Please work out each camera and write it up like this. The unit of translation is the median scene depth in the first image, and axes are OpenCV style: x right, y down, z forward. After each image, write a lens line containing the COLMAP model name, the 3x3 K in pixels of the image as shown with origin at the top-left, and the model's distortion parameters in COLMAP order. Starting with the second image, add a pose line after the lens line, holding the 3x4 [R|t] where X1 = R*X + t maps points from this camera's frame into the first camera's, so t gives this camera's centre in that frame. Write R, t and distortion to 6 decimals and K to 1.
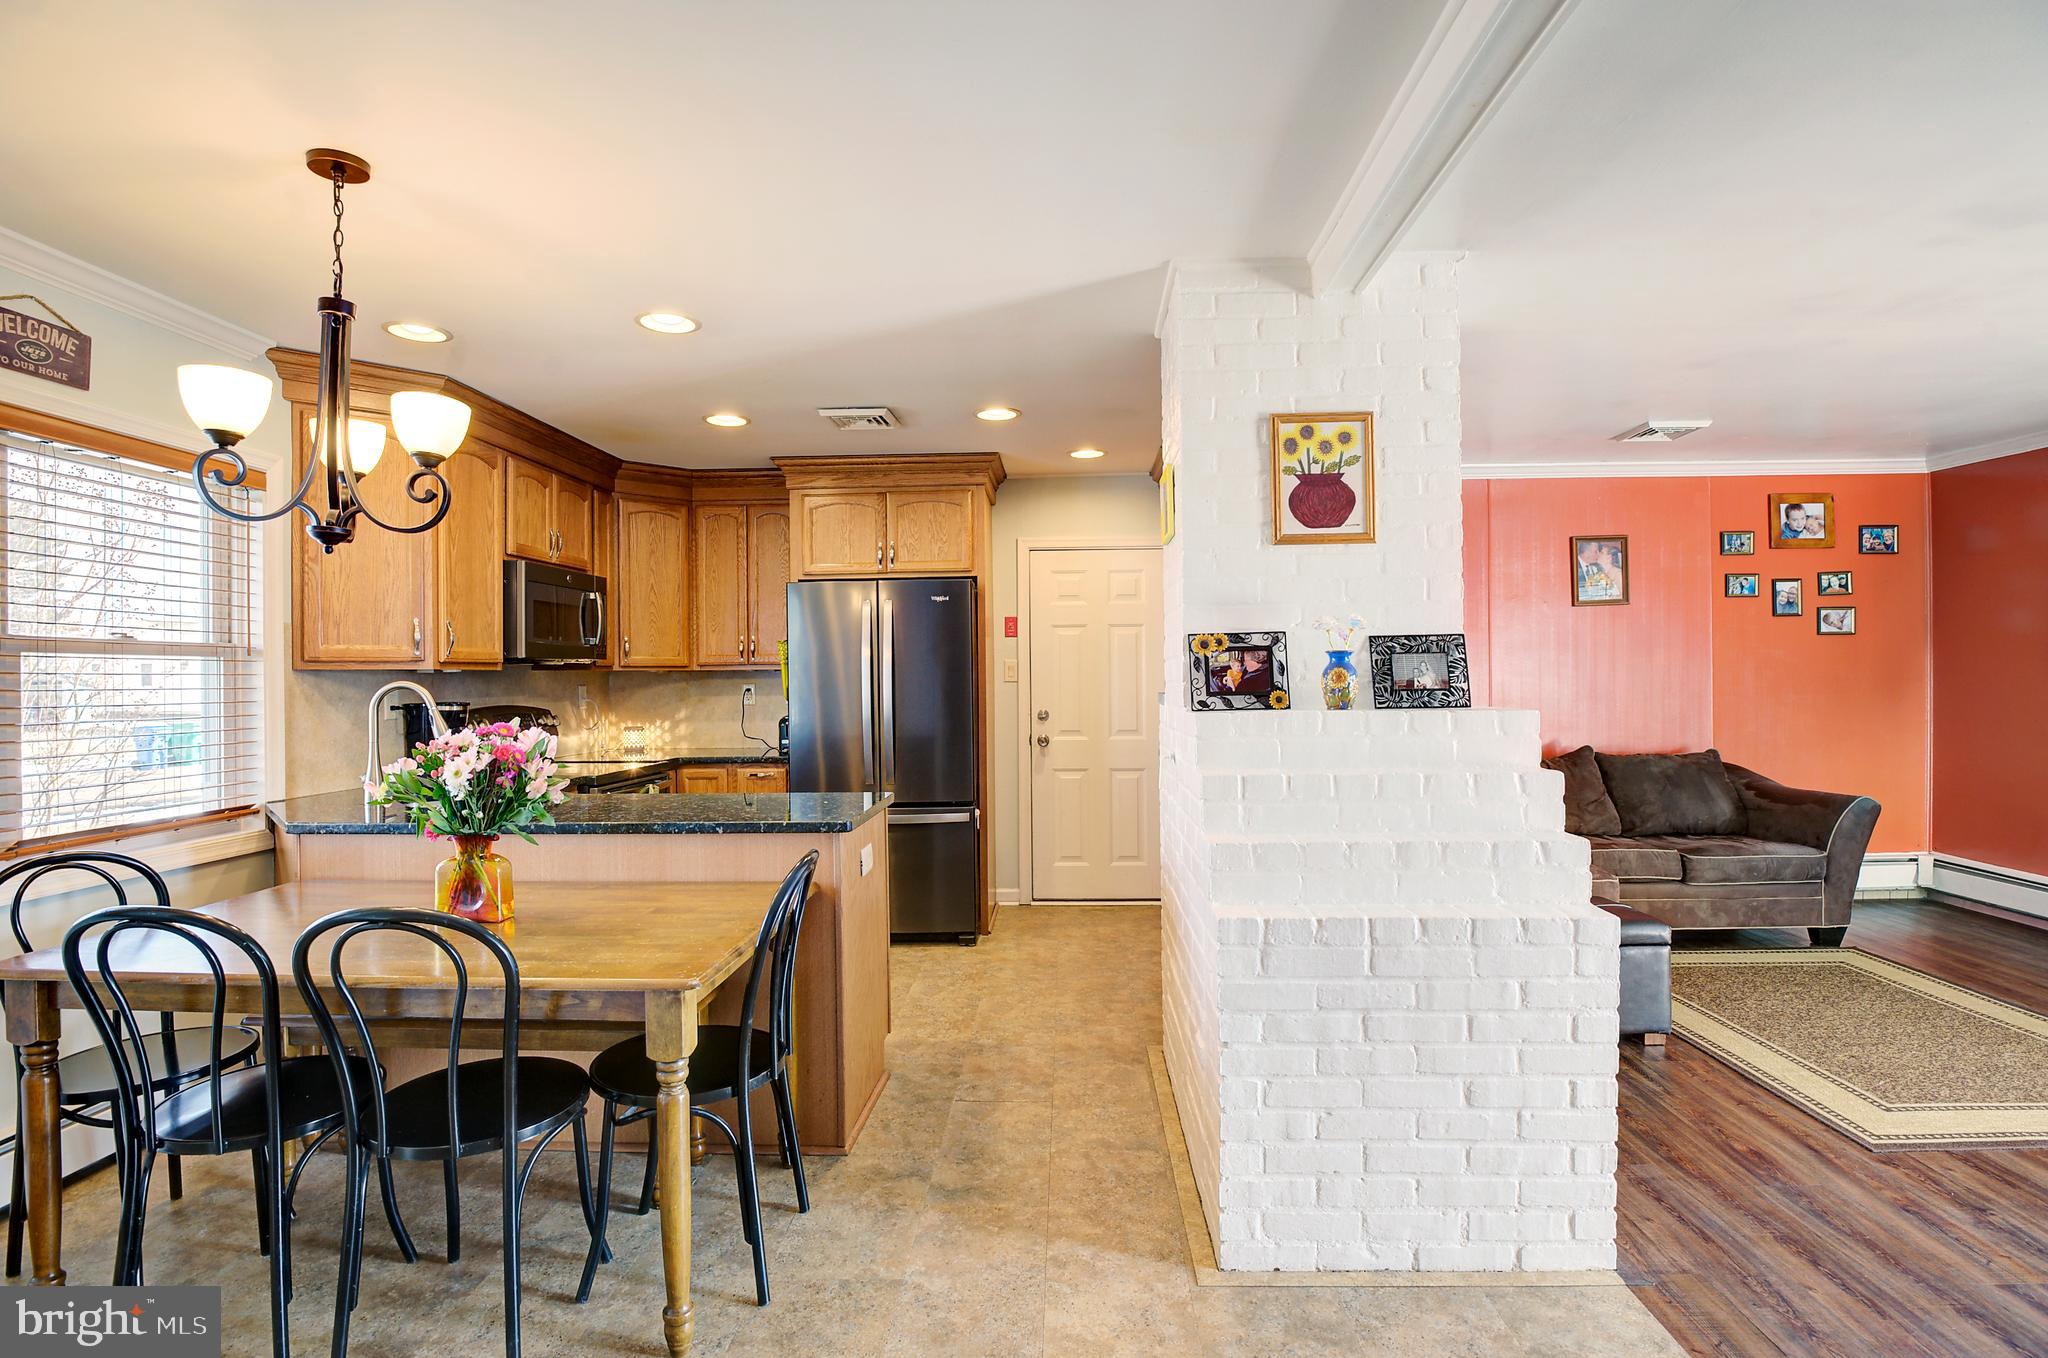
lens RADIAL K [[992.3, 0, 1028.1], [0, 992.3, 678.4], [0, 0, 1]] dist [-0.026384, -0.003020]
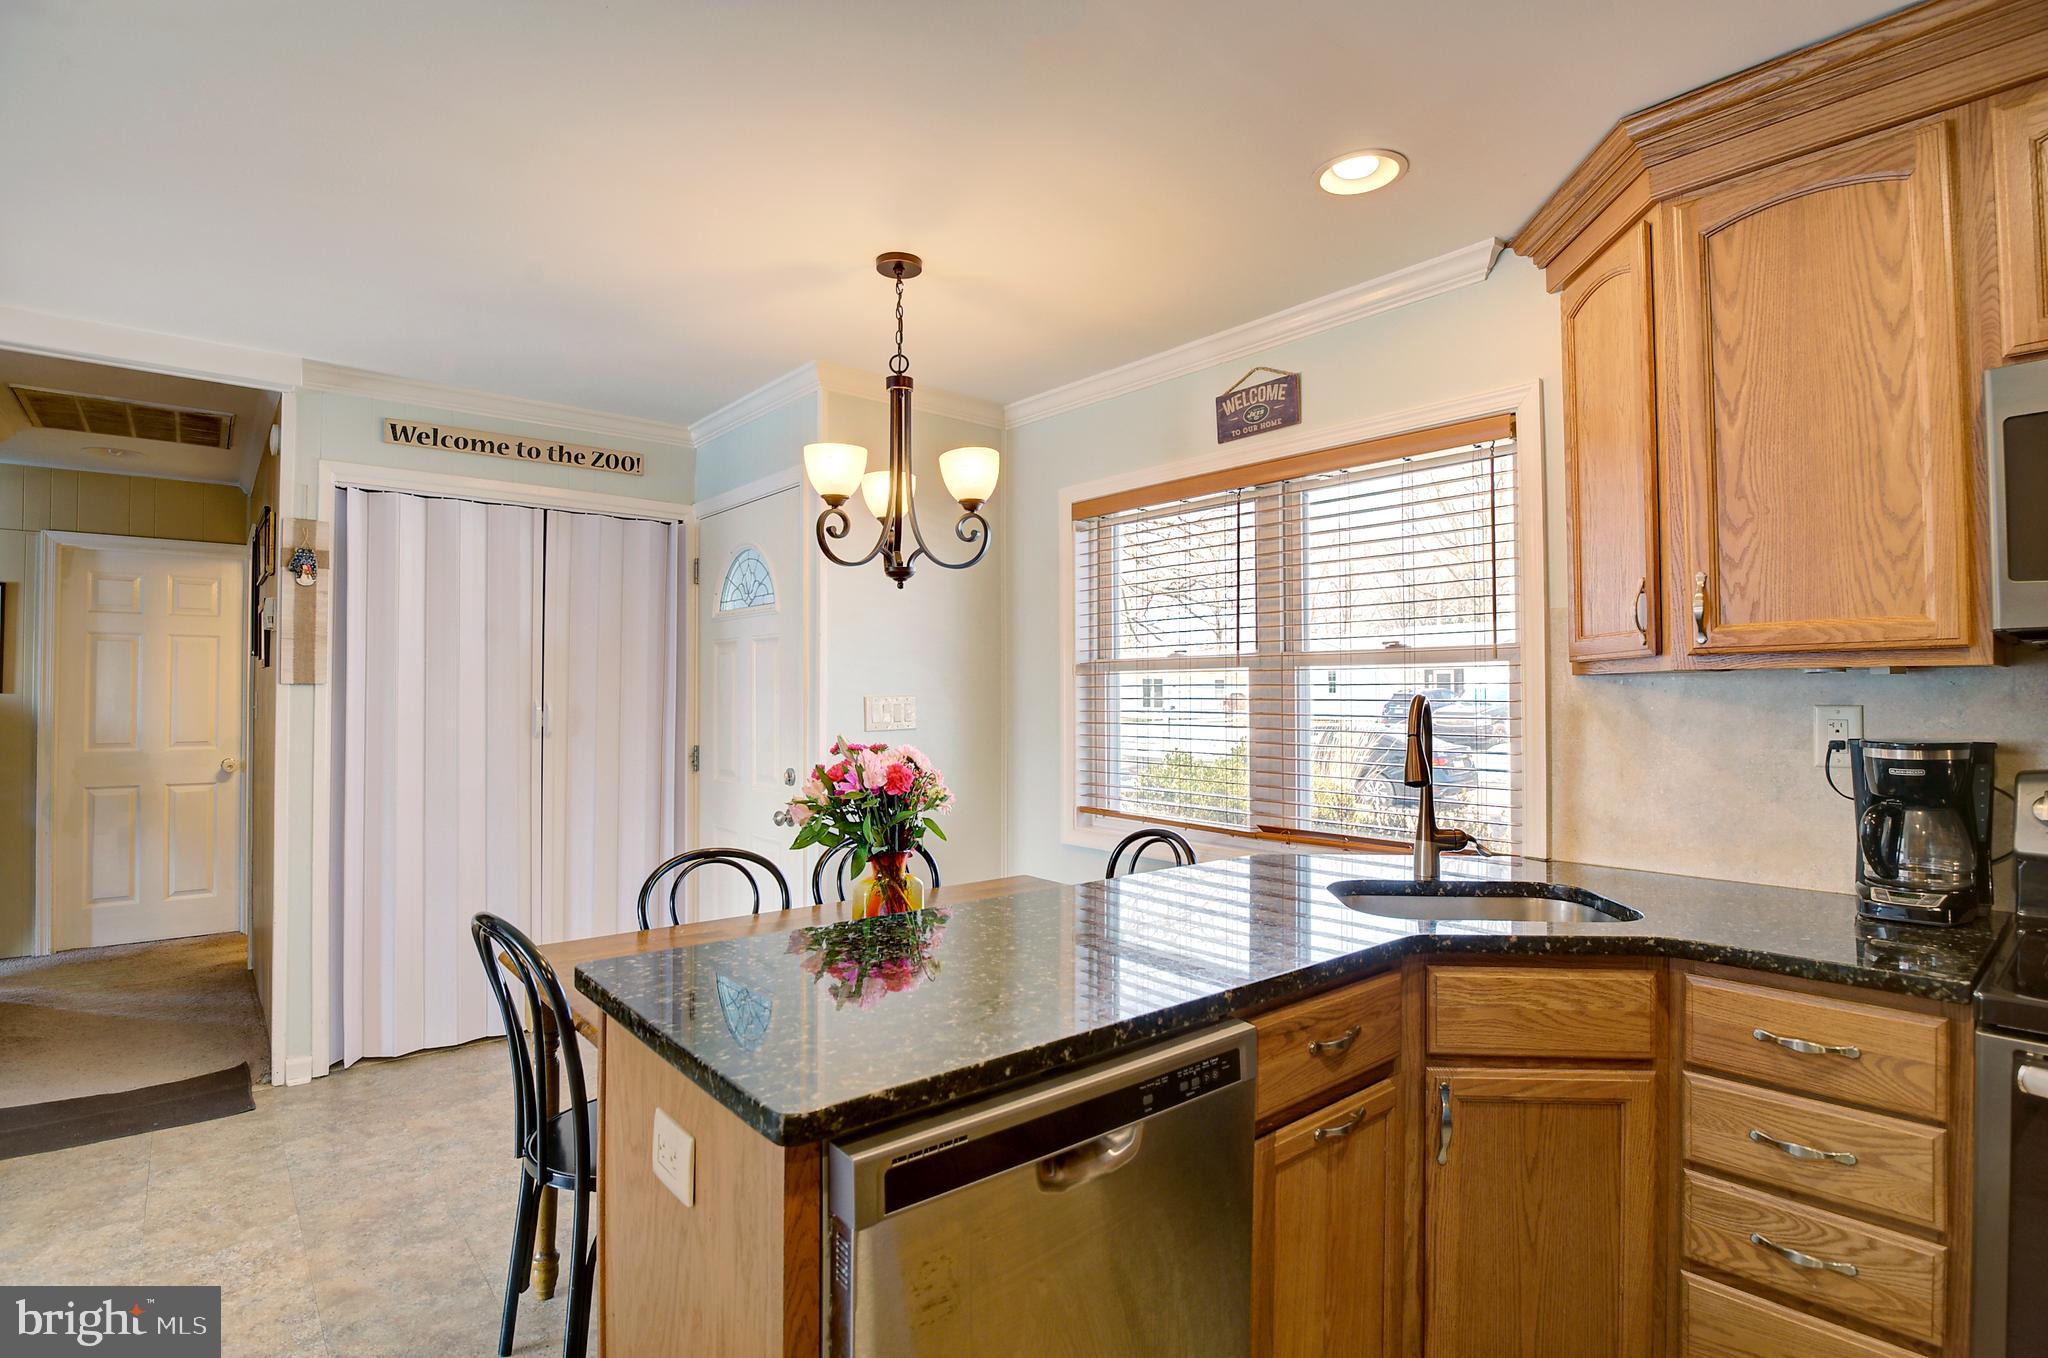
lens RADIAL K [[1007.7, 0, 1026.3], [0, 1007.7, 675.7], [0, 0, 1]] dist [-0.027684, -0.002265]
pose [[-0.736967, -0.005073, -0.675910, 0.005763], [0.006092, 0.999881, -0.014147, -0.001002], [0.675901, -0.014543, -0.736849, 1.092898]]
